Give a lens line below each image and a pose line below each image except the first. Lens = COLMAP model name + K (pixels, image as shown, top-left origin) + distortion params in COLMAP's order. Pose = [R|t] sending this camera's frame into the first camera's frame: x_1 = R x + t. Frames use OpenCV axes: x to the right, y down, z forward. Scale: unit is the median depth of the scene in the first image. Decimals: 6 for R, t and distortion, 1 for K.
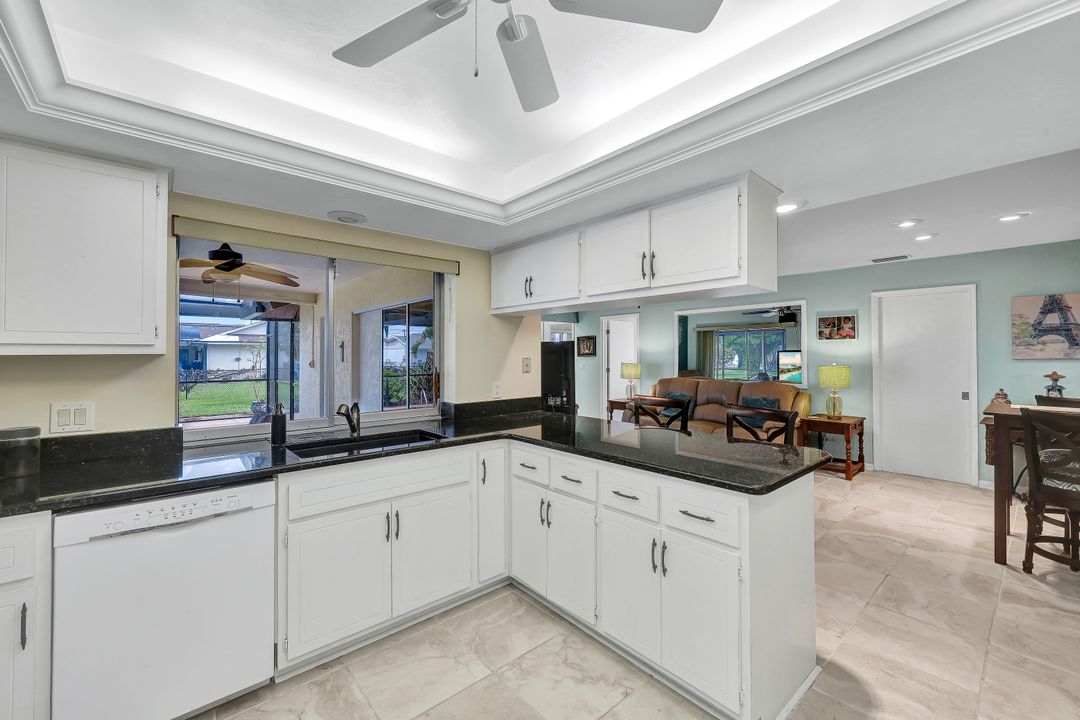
lens RADIAL K [[436.2, 0, 533.5], [0, 436.2, 350.0], [0, 0, 1]] dist [0.000652, -0.000017]
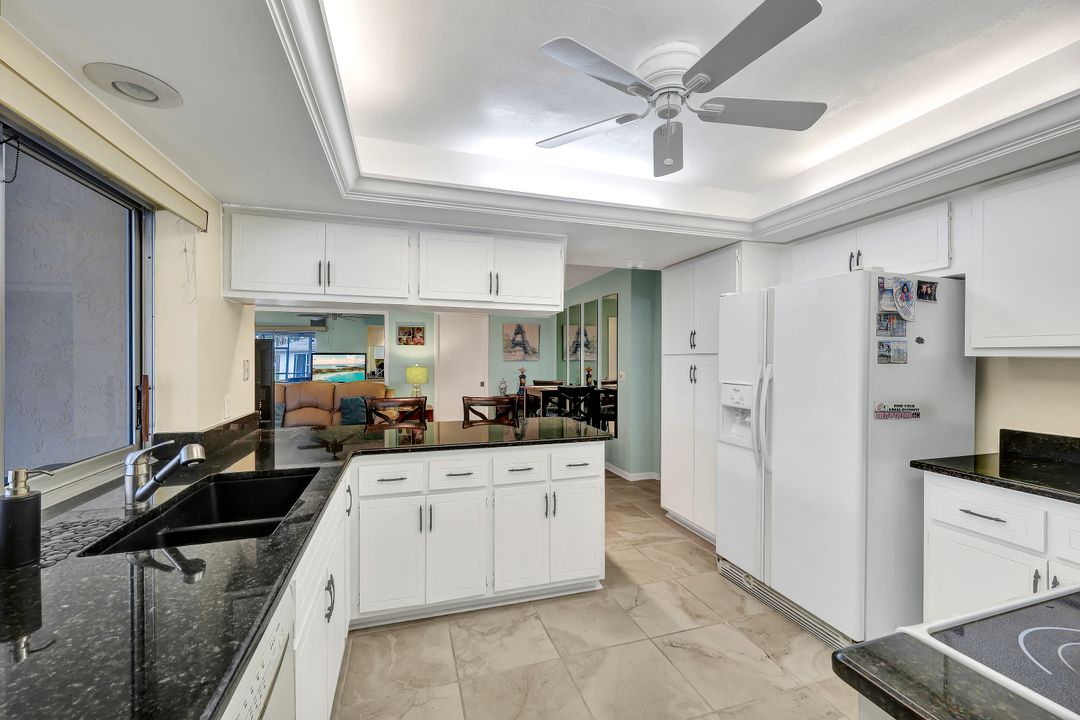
lens RADIAL K [[439.0, 0, 540.0], [0, 439.0, 360.0], [0, 0, 1]] dist [0.002023, 0.000330]
pose [[0.397218, -0.001774, 0.917722, -0.363064], [-0.014675, 0.999858, 0.008284, 0.002733], [-0.917607, -0.016758, 0.397136, 0.177872]]
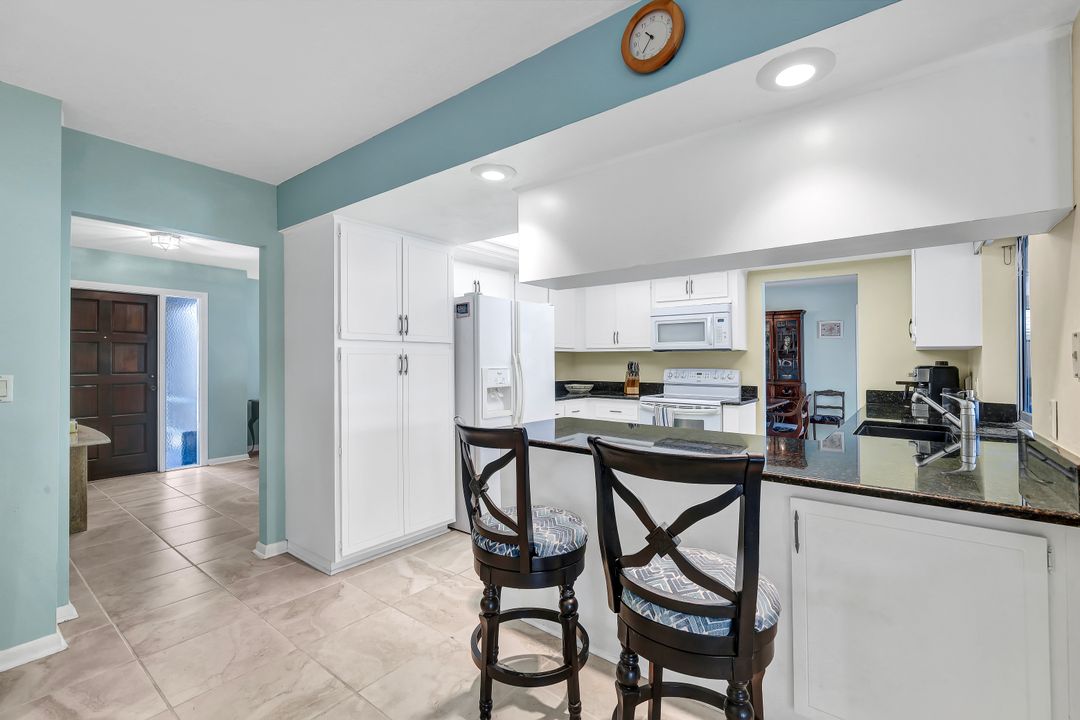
lens RADIAL K [[476.5, 0, 540.0], [0, 476.5, 360.0], [0, 0, 1]] dist [0.002373, 0.000714]
pose [[-0.980665, -0.000291, -0.195696, 0.318822], [0.002162, 0.999922, -0.012317, 0.029445], [0.195684, -0.012502, -0.980587, 0.914104]]
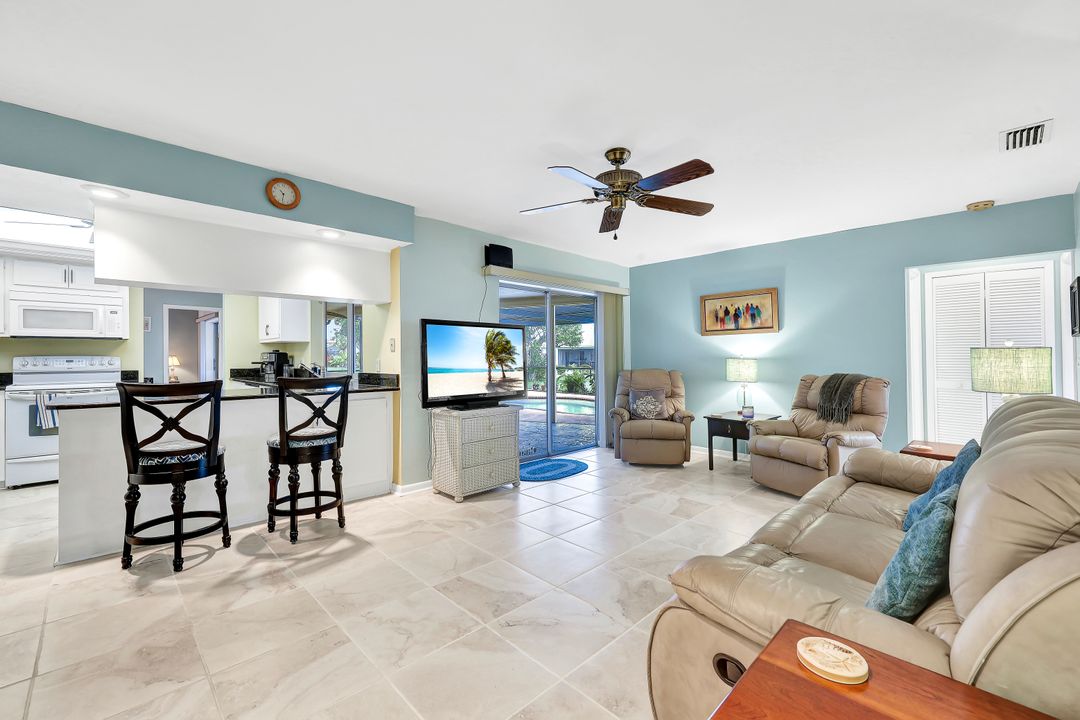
lens RADIAL K [[448.0, 0, 546.4], [0, 448.0, 349.9], [0, 0, 1]] dist [0.000007, 0.000161]
pose [[0.082693, -0.014512, -0.996469, 0.846580], [0.011710, 0.999839, -0.013589, 0.048375], [0.996506, -0.010545, 0.082849, 0.939820]]
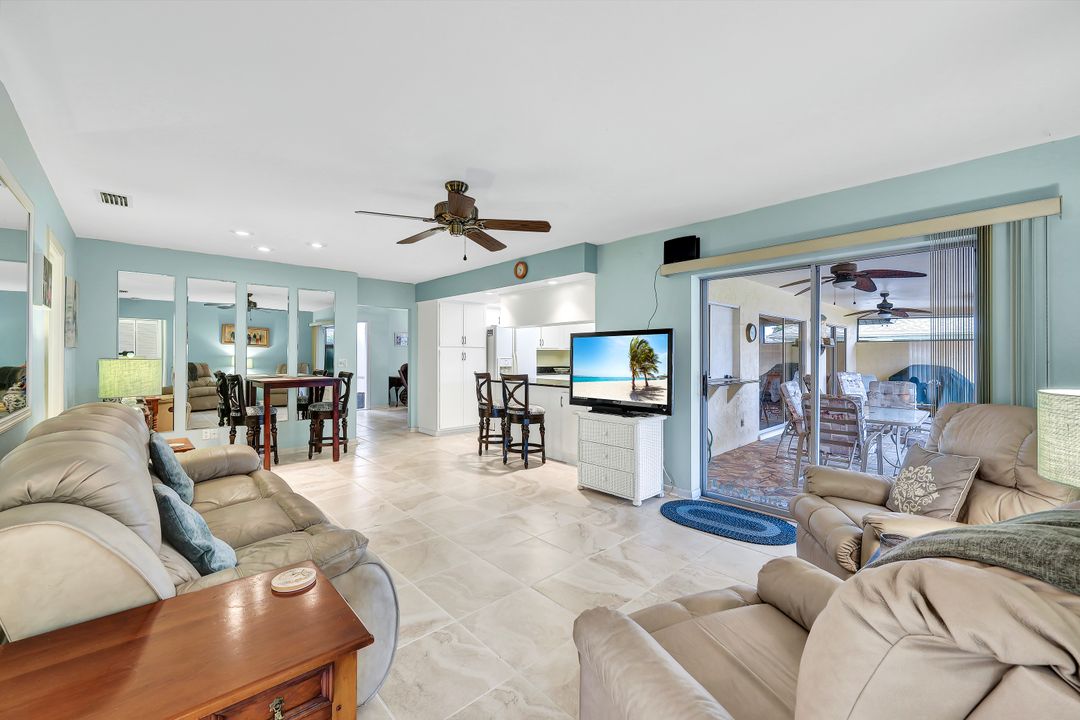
lens RADIAL K [[436.6, 0, 542.5], [0, 436.6, 355.3], [0, 0, 1]] dist [0.000009, -0.000135]
pose [[-0.998570, -0.003536, -0.053338, 0.188195], [-0.002900, 0.999924, -0.012008, 0.040434], [0.053376, -0.011836, -0.998504, 1.719800]]
